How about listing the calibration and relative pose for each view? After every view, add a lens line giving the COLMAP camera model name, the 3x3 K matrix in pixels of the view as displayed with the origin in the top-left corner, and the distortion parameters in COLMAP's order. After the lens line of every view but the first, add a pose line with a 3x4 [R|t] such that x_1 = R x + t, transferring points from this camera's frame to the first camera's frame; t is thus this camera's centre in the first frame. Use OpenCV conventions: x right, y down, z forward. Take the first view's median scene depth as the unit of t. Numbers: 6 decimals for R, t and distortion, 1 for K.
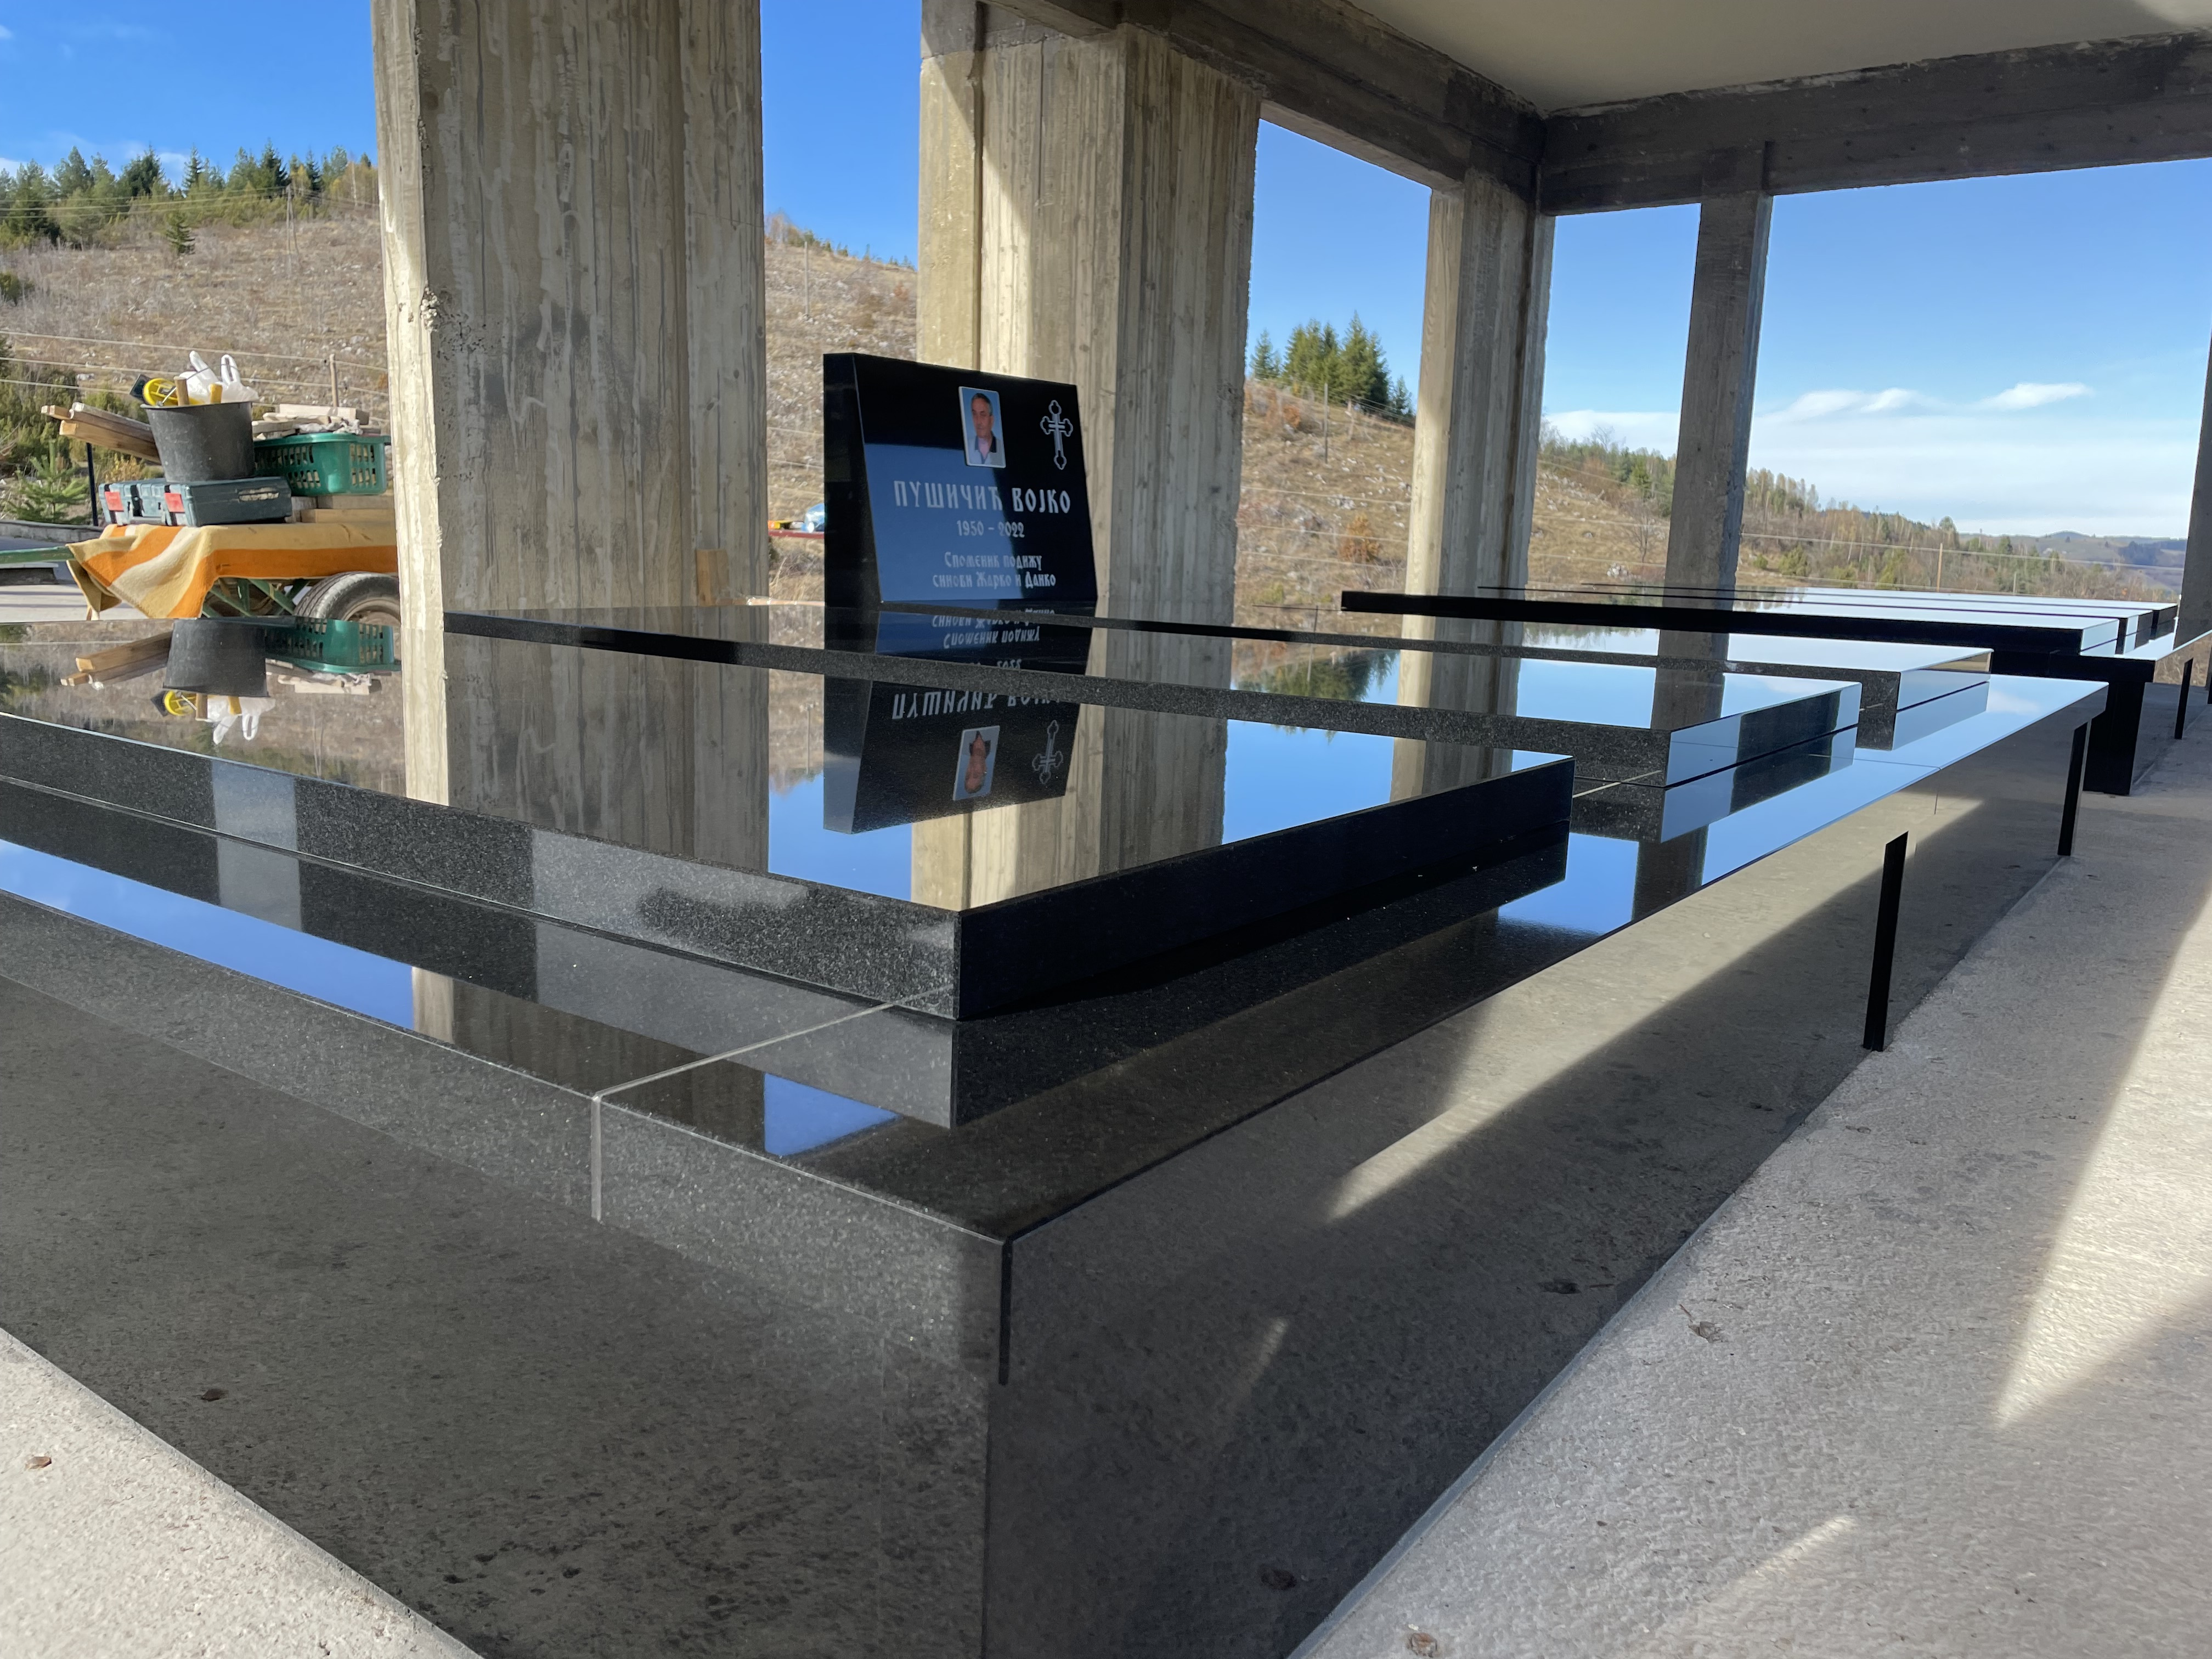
lens RADIAL K [[1689.1, 0, 1079.5], [0, 1689.1, 824.4], [0, 0, 1]] dist [0.089276, -0.119346]
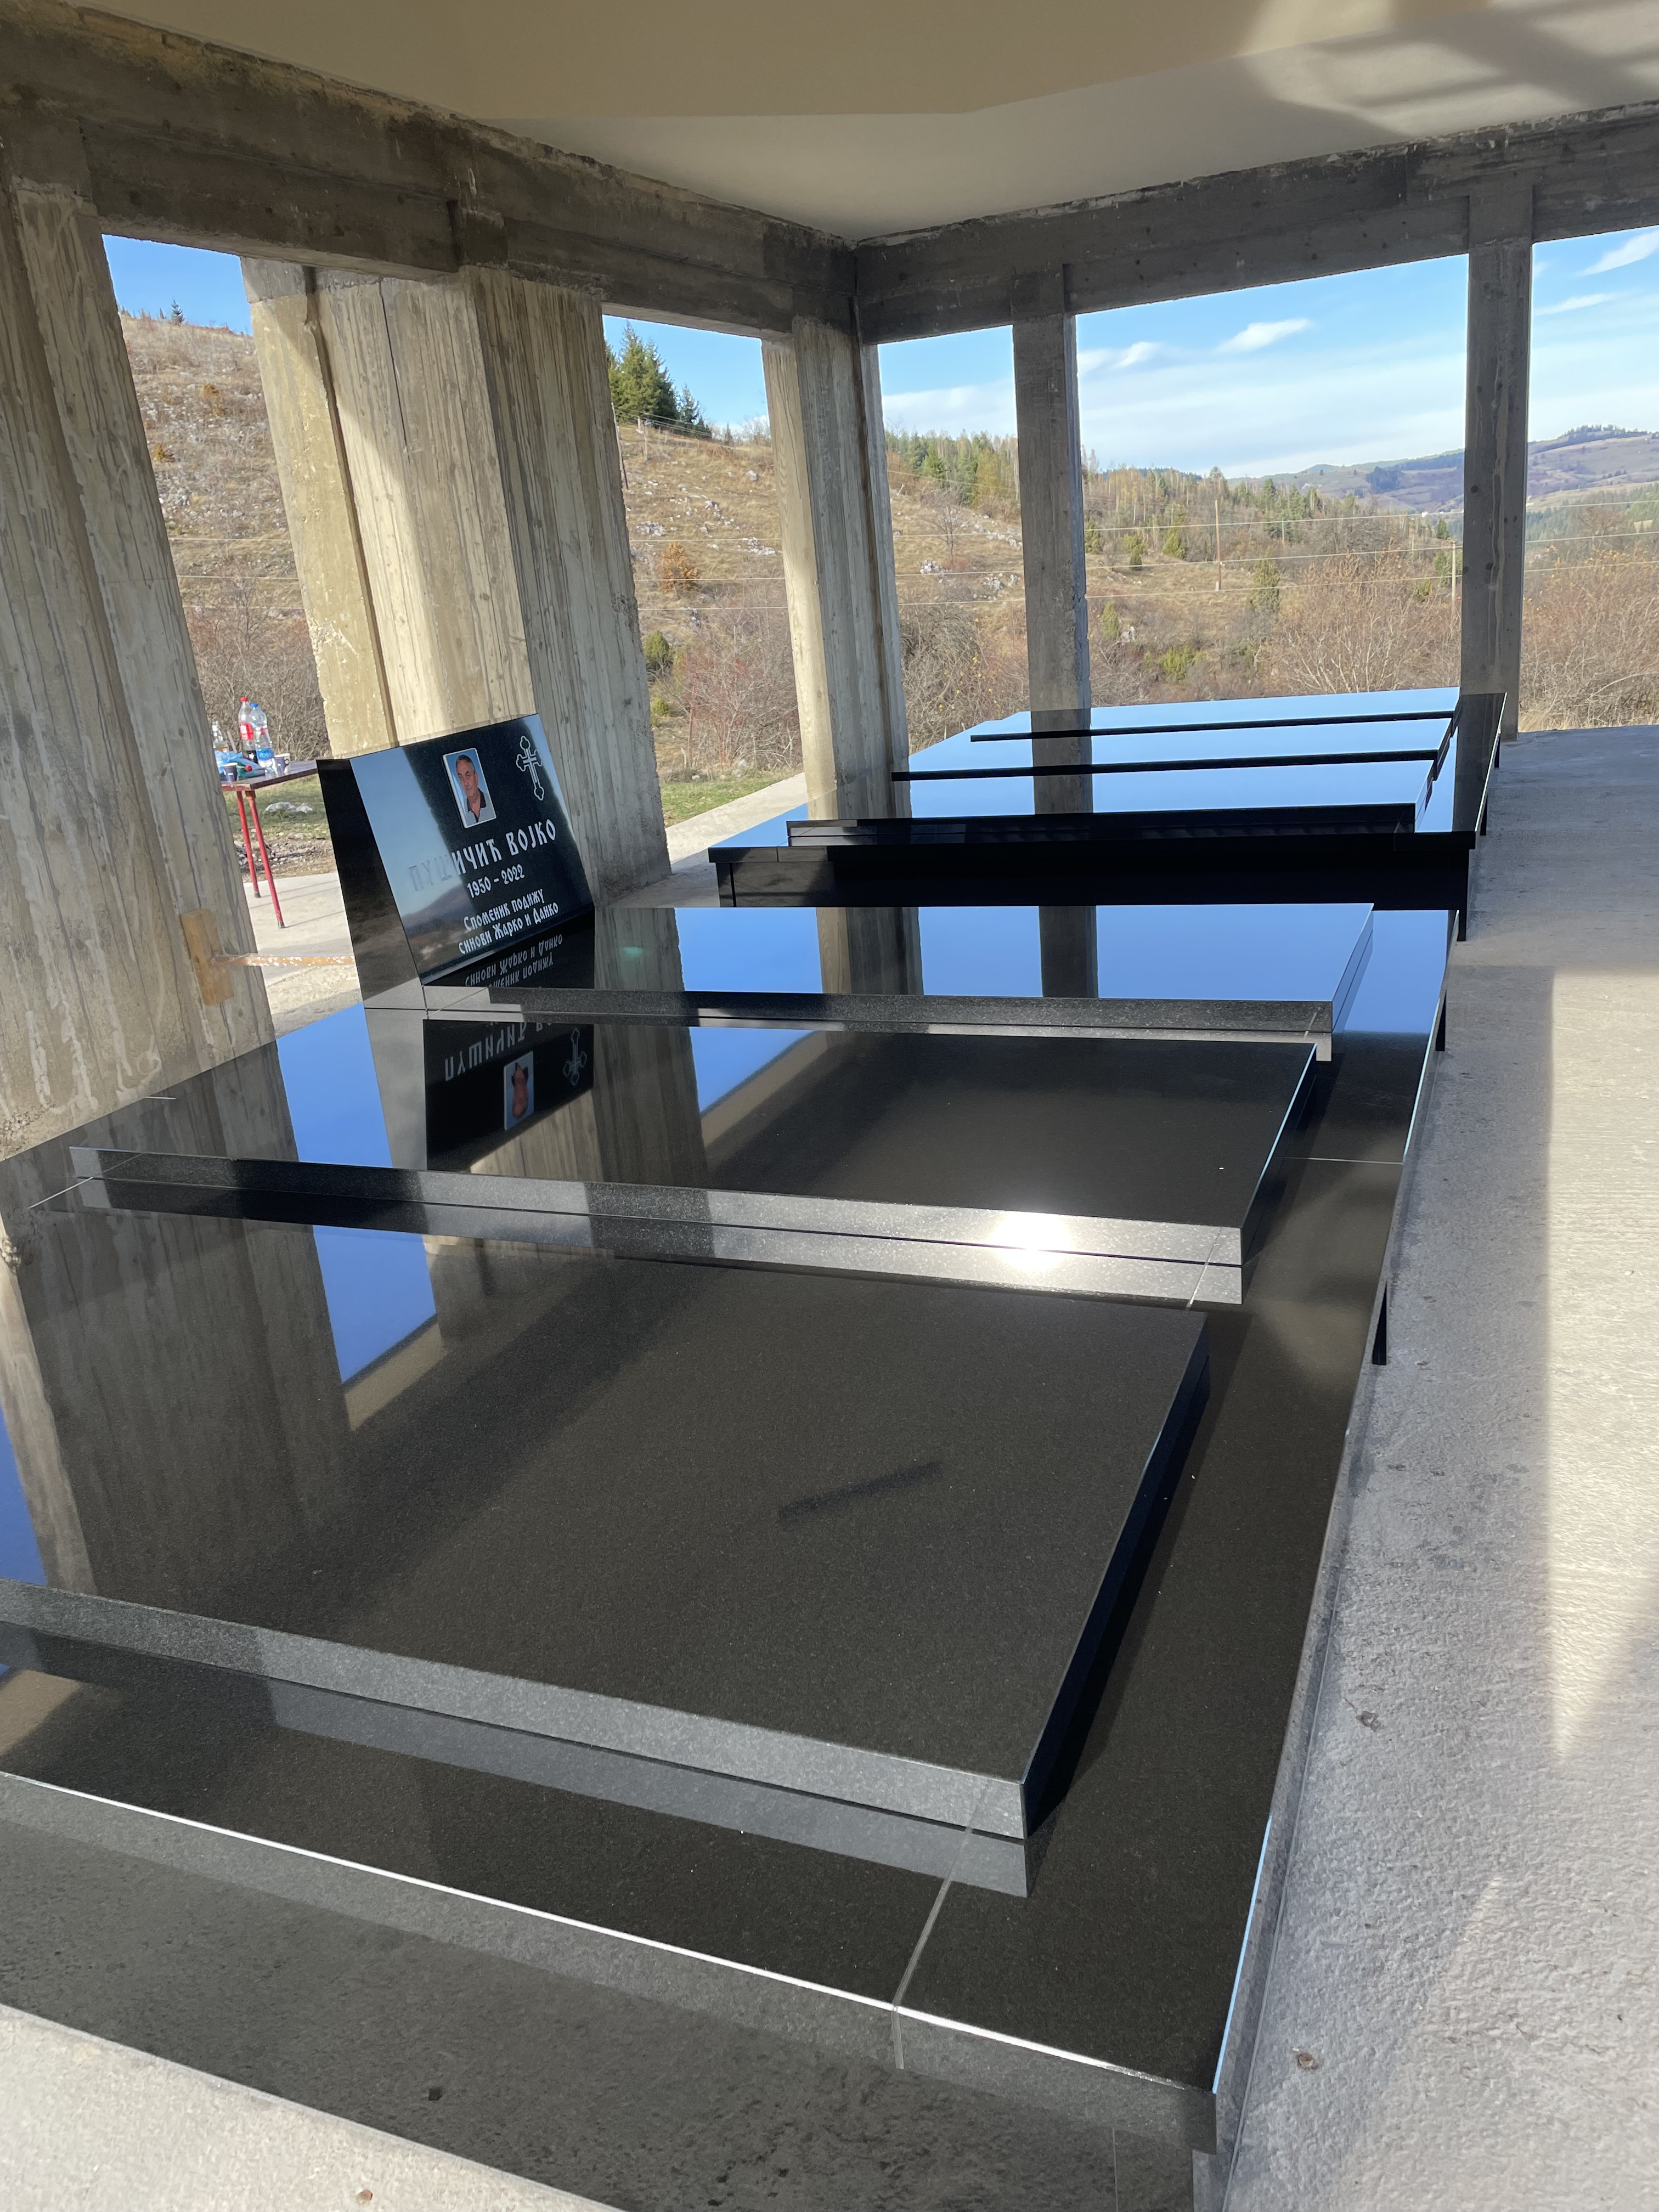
lens RADIAL K [[1685.4, 0, 829.5], [0, 1685.4, 1106.0], [0, 0, 1]] dist [0.087595, -0.106971]
pose [[0.961128, -0.193068, 0.197376, -0.059318], [0.163090, 0.973815, 0.158388, -0.114898], [-0.222787, -0.120041, 0.967448, -0.059562]]
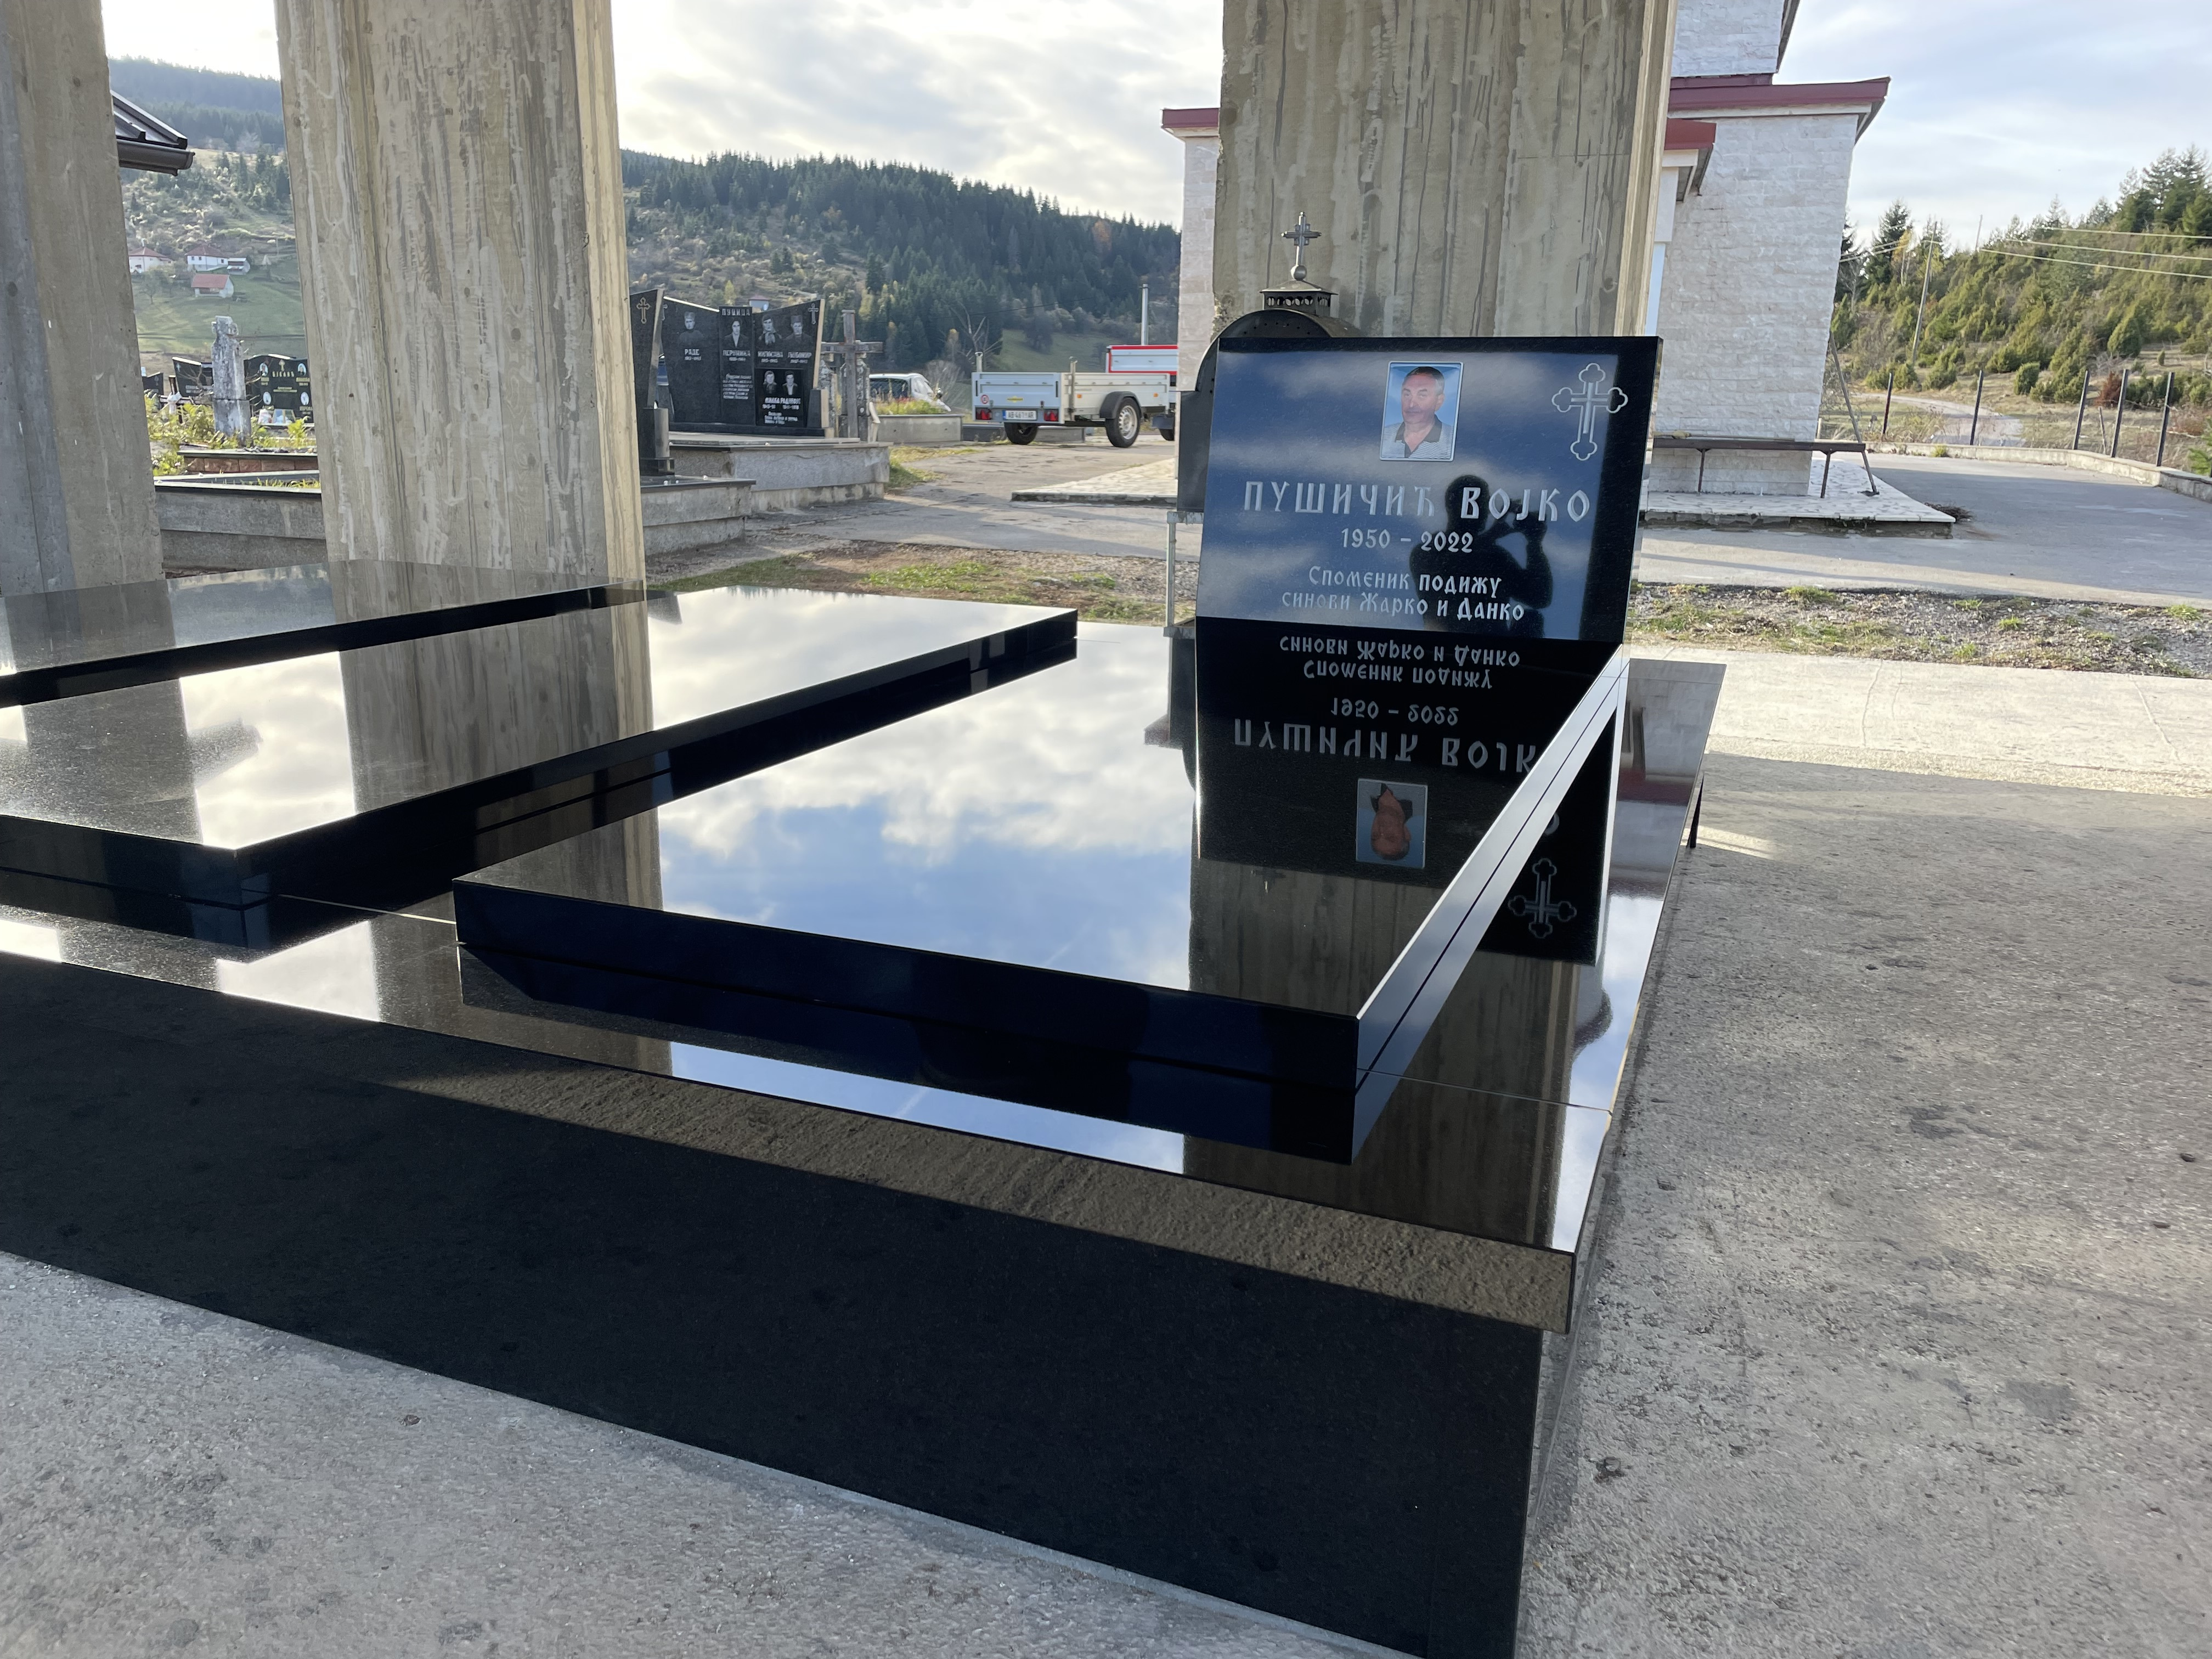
lens RADIAL K [[1685.4, 0, 1082.8], [0, 1685.4, 842.0], [0, 0, 1]] dist [0.087595, -0.106971]
pose [[0.242141, 0.221191, -0.944692, 0.465602], [-0.174873, 0.967671, 0.181749, -0.104596], [0.954352, 0.121192, 0.272993, 0.441913]]
